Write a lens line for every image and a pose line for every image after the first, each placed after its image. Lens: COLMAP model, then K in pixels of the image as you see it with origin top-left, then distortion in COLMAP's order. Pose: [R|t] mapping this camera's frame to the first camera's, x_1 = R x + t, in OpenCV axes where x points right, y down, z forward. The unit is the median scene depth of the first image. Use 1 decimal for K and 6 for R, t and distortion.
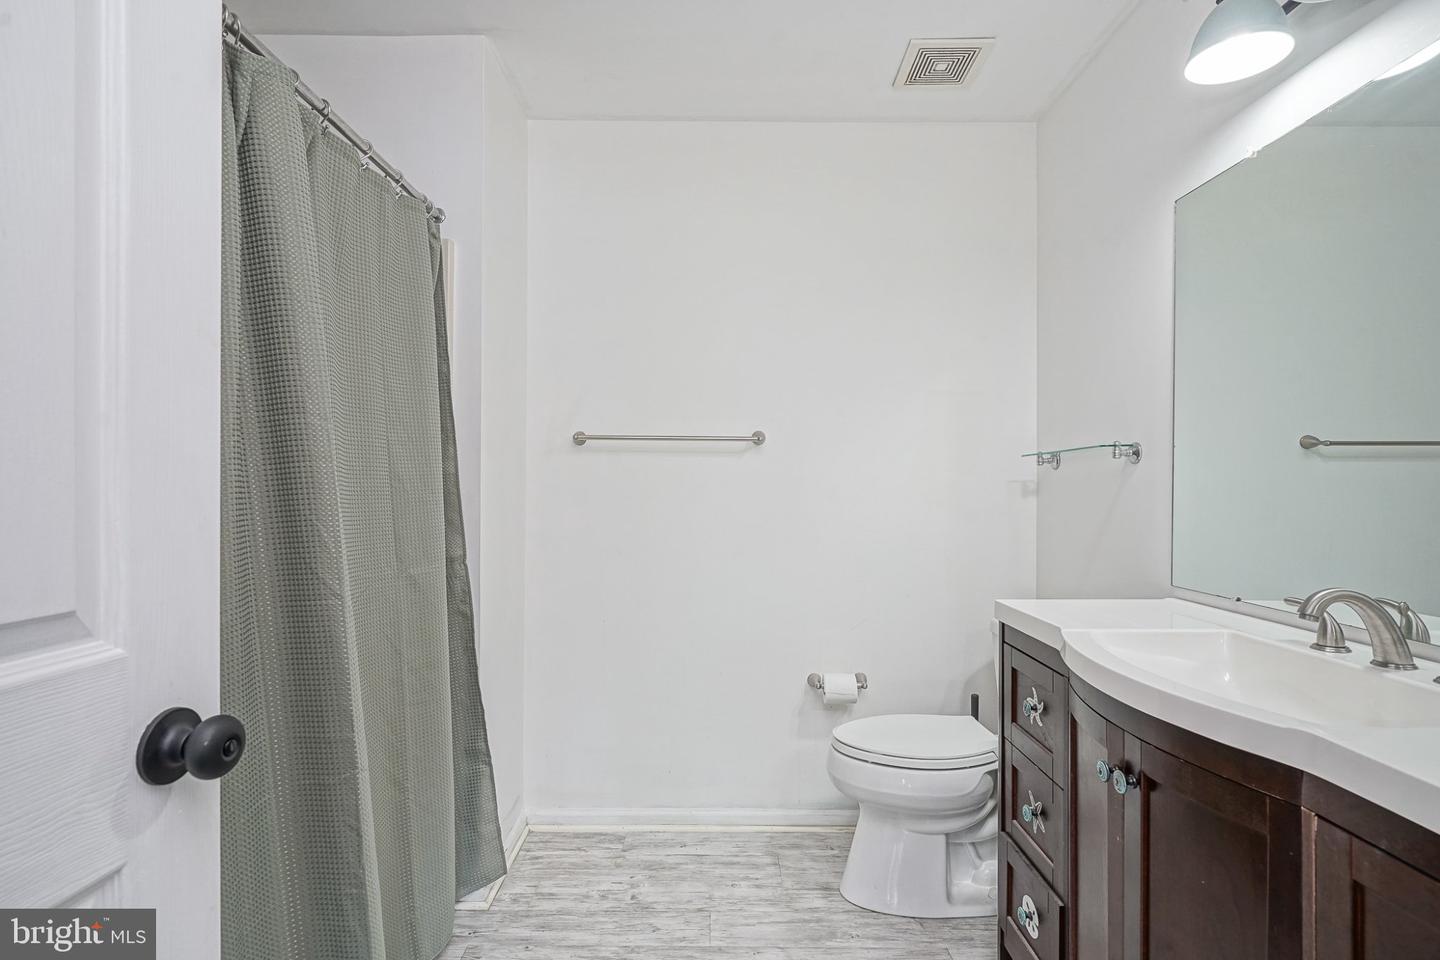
lens RADIAL K [[669.8, 0, 701.3], [0, 669.8, 489.0], [0, 0, 1]] dist [-0.004704, 0.001270]
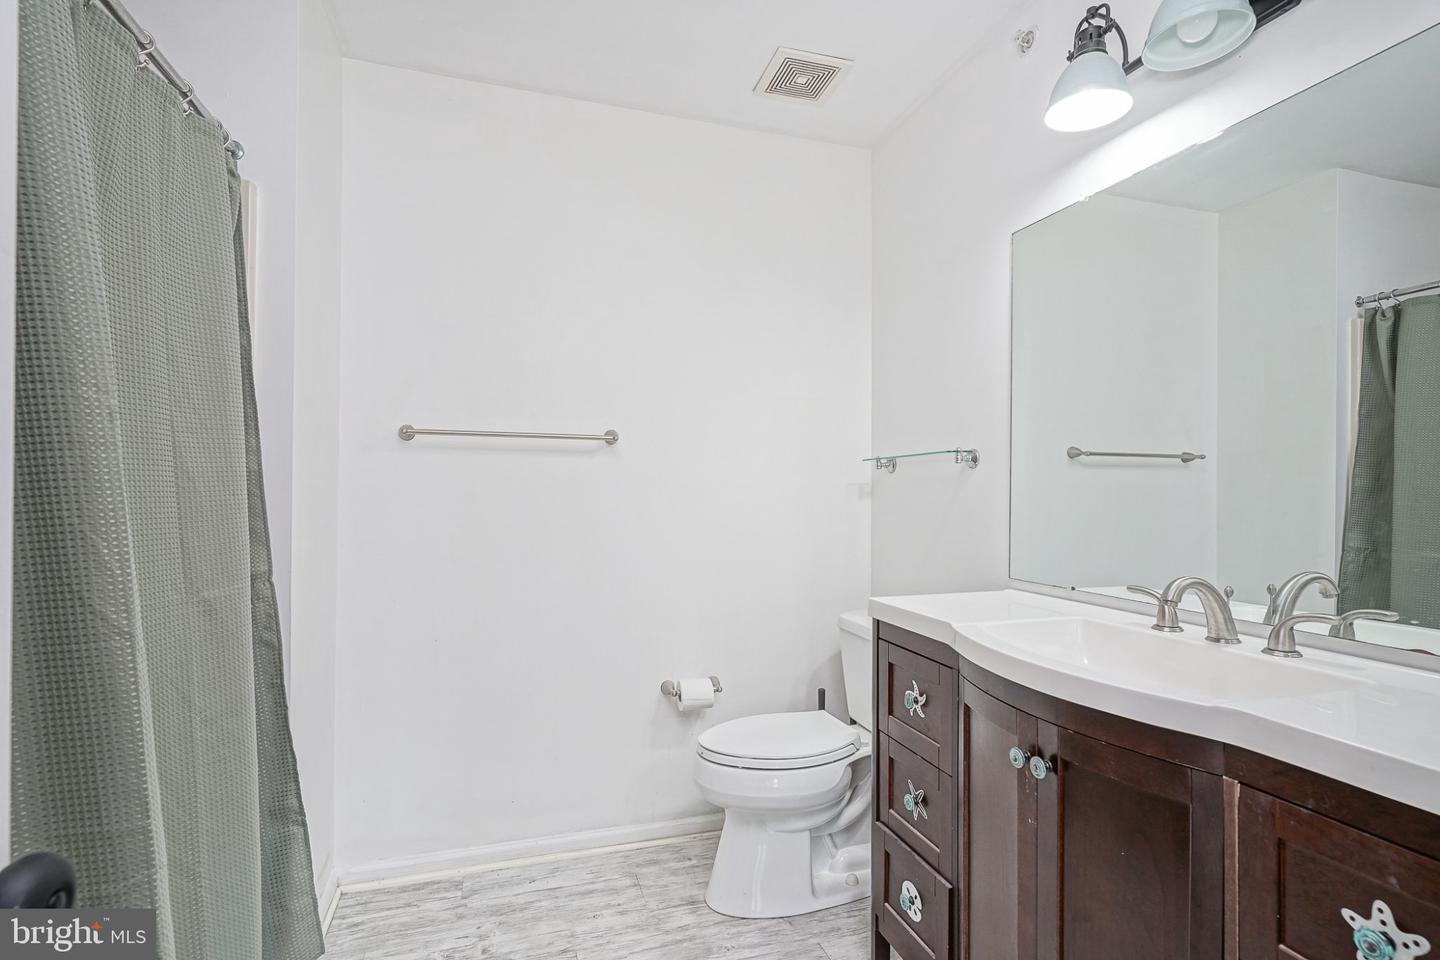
lens RADIAL K [[669.8, 0, 701.3], [0, 669.8, 489.0], [0, 0, 1]] dist [-0.004704, 0.001270]
pose [[0.955846, 0.003176, 0.293850, -0.096565], [-0.001826, 0.999986, -0.004868, 0.002253], [-0.293861, 0.004116, 0.955839, 0.072413]]
